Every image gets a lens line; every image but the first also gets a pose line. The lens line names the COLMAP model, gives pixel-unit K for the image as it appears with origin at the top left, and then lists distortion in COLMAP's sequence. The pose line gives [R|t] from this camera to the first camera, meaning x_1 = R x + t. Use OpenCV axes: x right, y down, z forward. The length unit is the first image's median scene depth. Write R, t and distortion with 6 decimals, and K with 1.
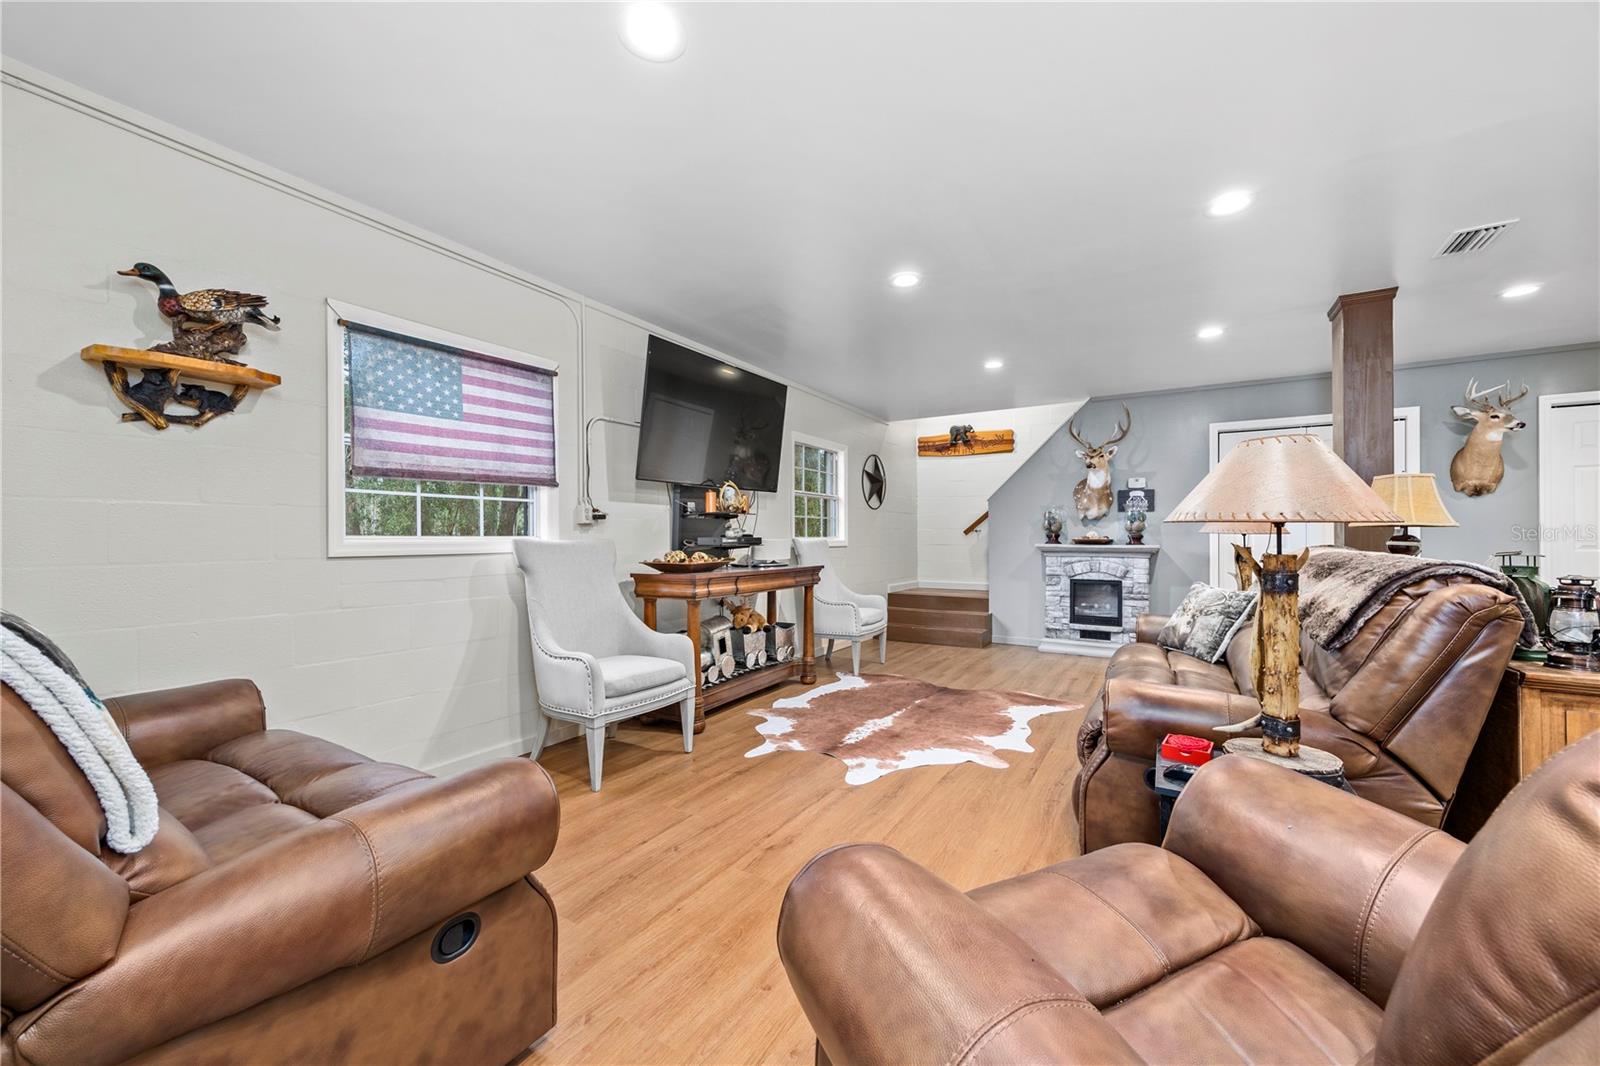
lens RADIAL K [[631.9, 0, 805.7], [0, 631.9, 539.4], [0, 0, 1]] dist [0.013921, 0.000018]
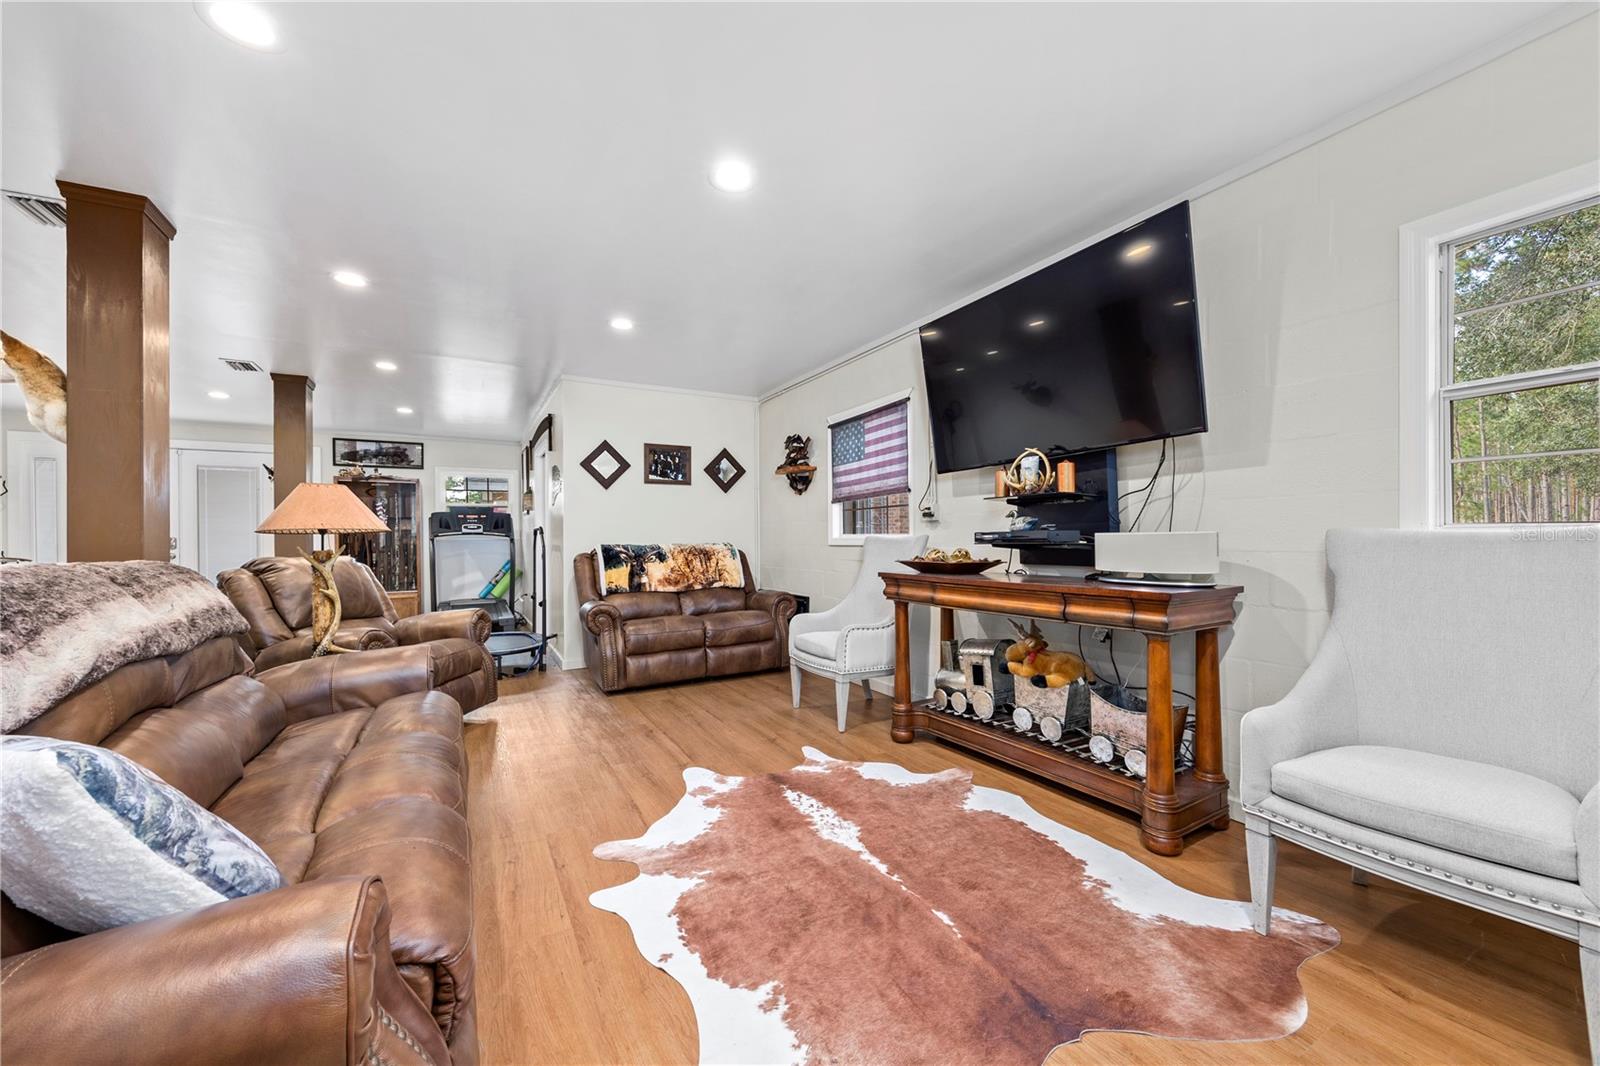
lens RADIAL K [[631.9, 0, 807.7], [0, 631.9, 536.0], [0, 0, 1]] dist [0.013921, 0.000018]
pose [[-0.510780, 0.005390, -0.859694, 0.701171], [0.011718, 0.999931, -0.000693, -0.000137], [0.859632, -0.010428, -0.510808, 1.362391]]
